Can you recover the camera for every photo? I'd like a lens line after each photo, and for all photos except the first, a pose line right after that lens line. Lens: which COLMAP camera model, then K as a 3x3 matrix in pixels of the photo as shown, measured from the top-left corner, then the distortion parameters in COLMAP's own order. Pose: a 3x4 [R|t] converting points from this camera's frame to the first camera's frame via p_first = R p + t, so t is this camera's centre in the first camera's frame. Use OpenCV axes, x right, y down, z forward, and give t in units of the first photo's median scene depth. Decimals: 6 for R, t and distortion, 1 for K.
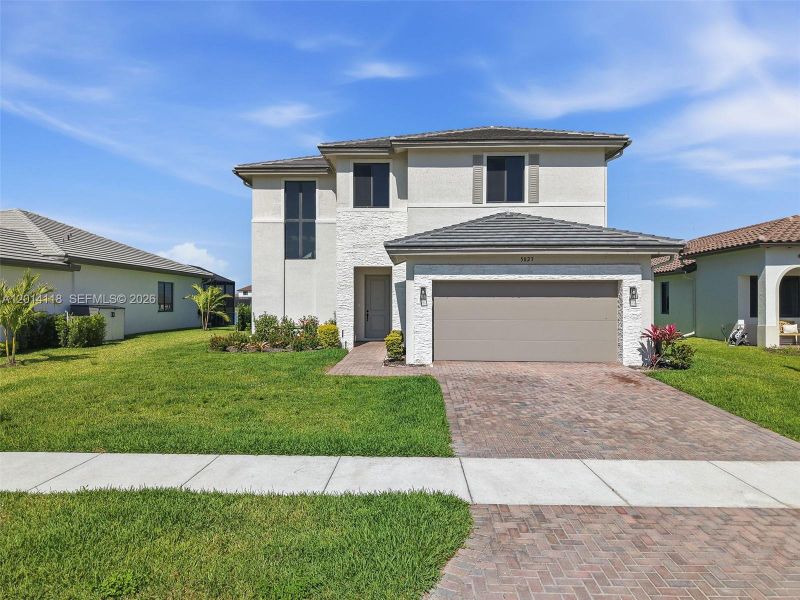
lens RADIAL K [[536.7, 0, 388.9], [0, 536.7, 299.8], [0, 0, 1]] dist [0.082675, -0.114123]
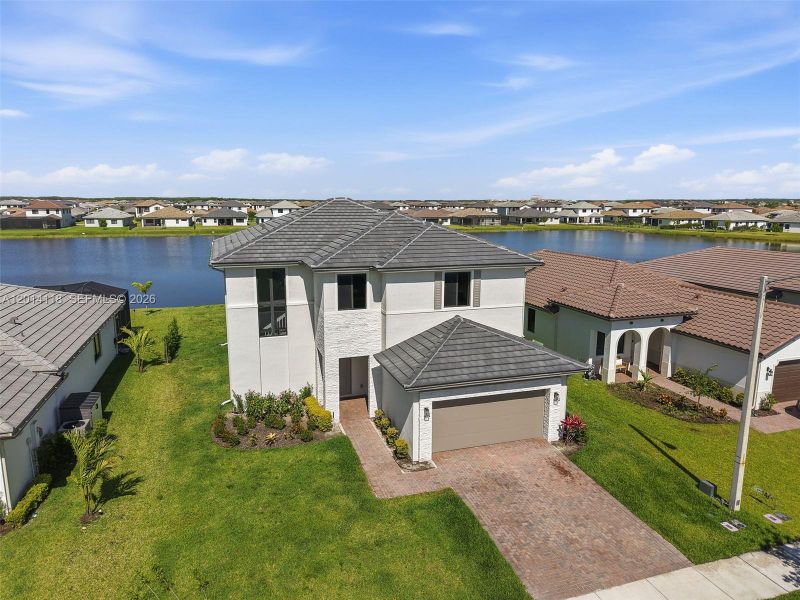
lens RADIAL K [[536.7, 0, 388.9], [0, 536.7, 299.8], [0, 0, 1]] dist [0.082675, -0.114123]
pose [[0.943323, -0.061334, 0.326159, -0.364267], [0.001593, 0.983600, 0.180357, -0.432300], [-0.331872, -0.169616, 0.927950, -0.152941]]
